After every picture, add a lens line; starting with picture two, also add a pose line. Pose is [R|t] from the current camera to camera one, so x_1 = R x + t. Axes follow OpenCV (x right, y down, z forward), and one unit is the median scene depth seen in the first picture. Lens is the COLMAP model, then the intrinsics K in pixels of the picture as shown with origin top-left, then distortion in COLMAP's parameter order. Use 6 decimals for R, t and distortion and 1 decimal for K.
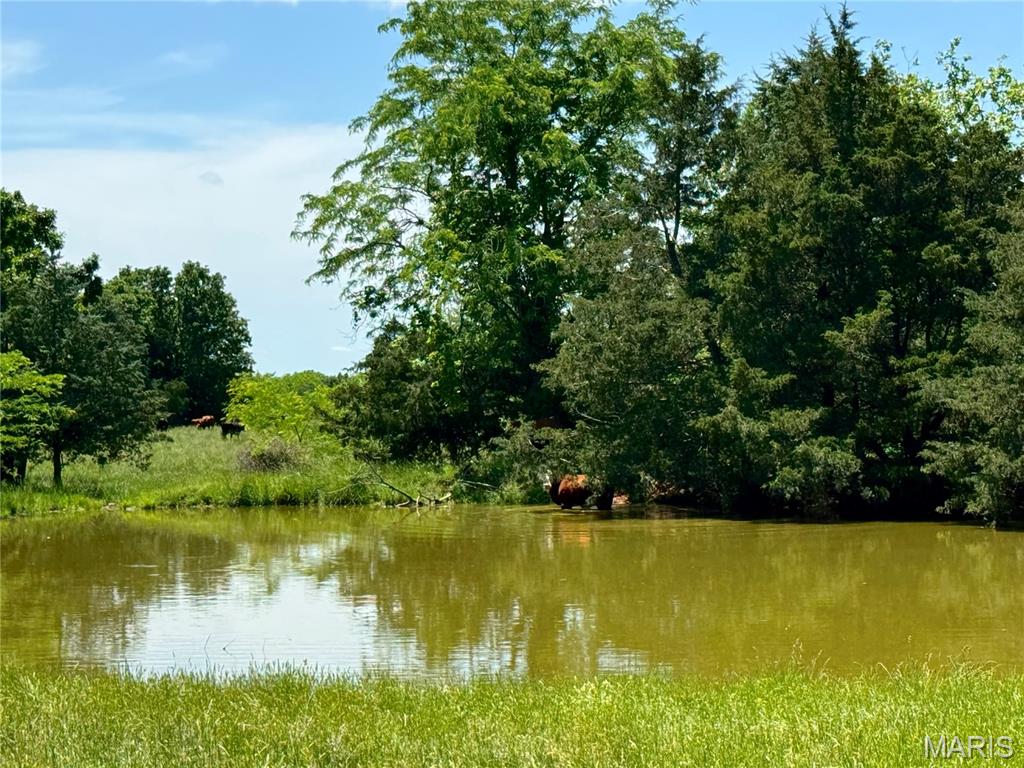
lens RADIAL K [[2217.1, 0, 514.8], [0, 2217.1, 382.0], [0, 0, 1]] dist [0.065495, 0.000000]
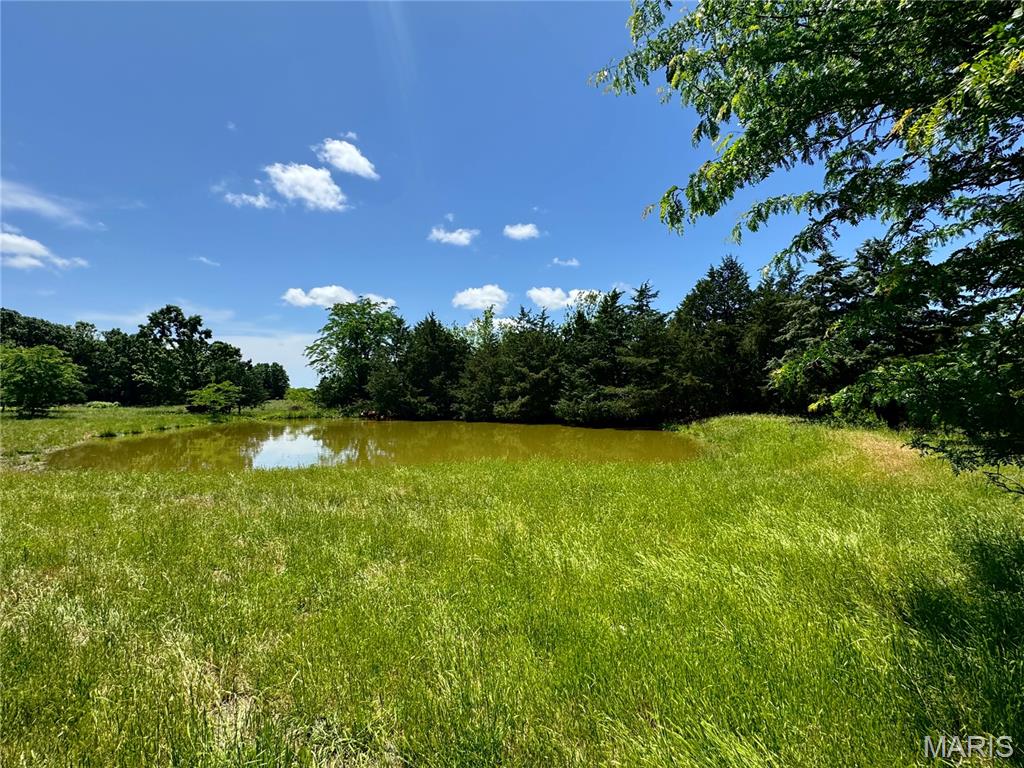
lens RADIAL K [[445.2, 0, 514.5], [0, 445.2, 383.7], [0, 0, 1]] dist [-0.011201, 0.000763]
pose [[0.938553, 0.015948, 0.344765, -0.011171], [-0.009916, 0.999766, -0.019250, 0.001094], [-0.344991, 0.014648, 0.938492, 0.050789]]
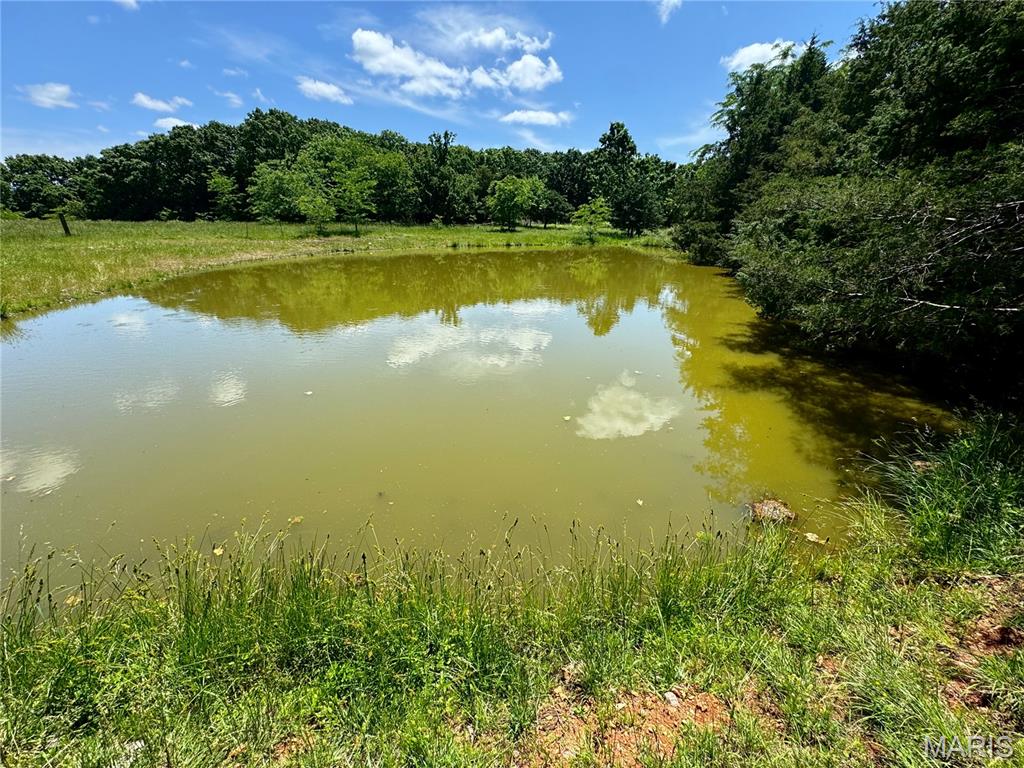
lens RADIAL K [[405.5, 0, 510.9], [0, 405.5, 384.3], [0, 0, 1]] dist [-0.006658, 0.000708]
pose [[0.599840, 0.326683, -0.730391, 0.307244], [-0.016978, 0.917842, 0.396582, 0.002094], [0.799940, -0.225485, 0.556105, 0.368965]]
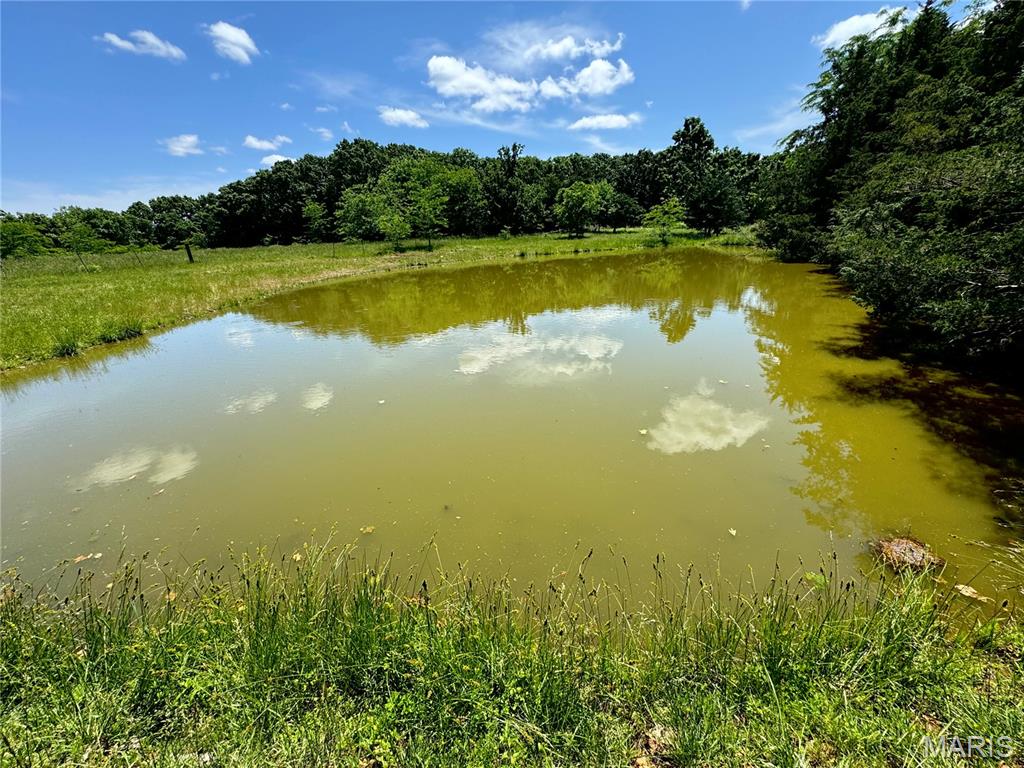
lens RADIAL K [[405.5, 0, 511.7], [0, 405.5, 385.5], [0, 0, 1]] dist [-0.006658, 0.000708]
pose [[0.471504, 0.315792, -0.823383, 0.304151], [0.043617, 0.924191, 0.379432, 0.003073], [0.880784, -0.214817, 0.421986, 0.370646]]
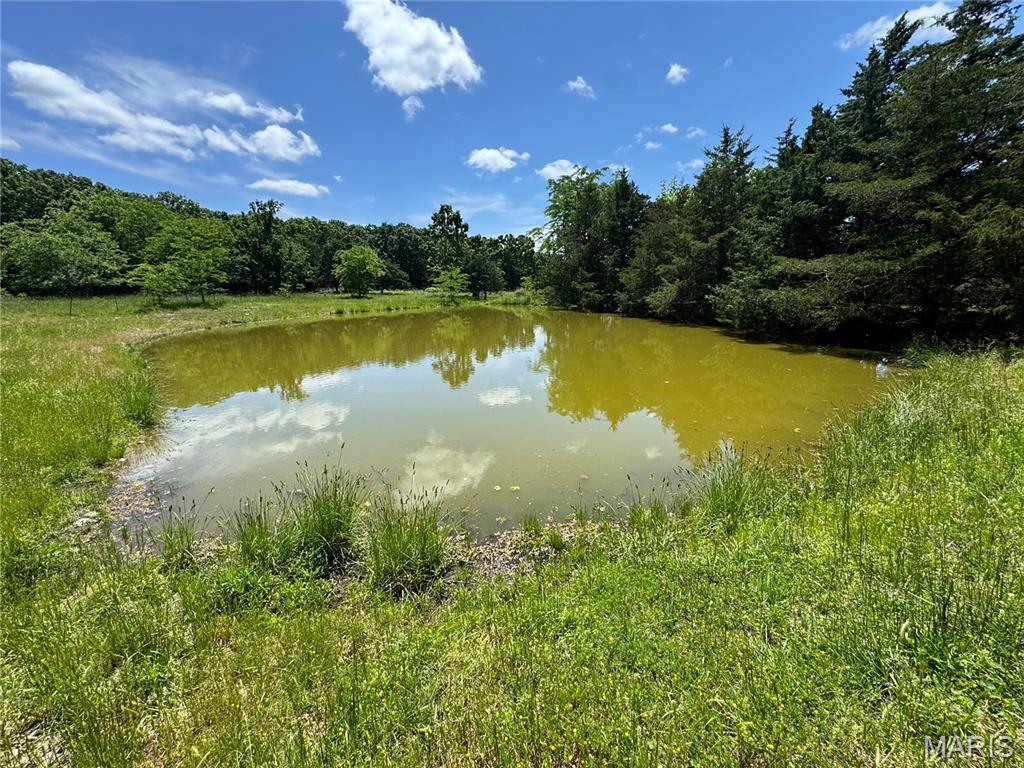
lens RADIAL K [[405.5, 0, 516.4], [0, 405.5, 394.1], [0, 0, 1]] dist [-0.006658, 0.000708]
pose [[0.915297, 0.113110, -0.386571, 0.233321], [-0.004223, 0.962402, 0.271598, 0.006449], [0.402757, -0.246960, 0.881361, 0.223372]]
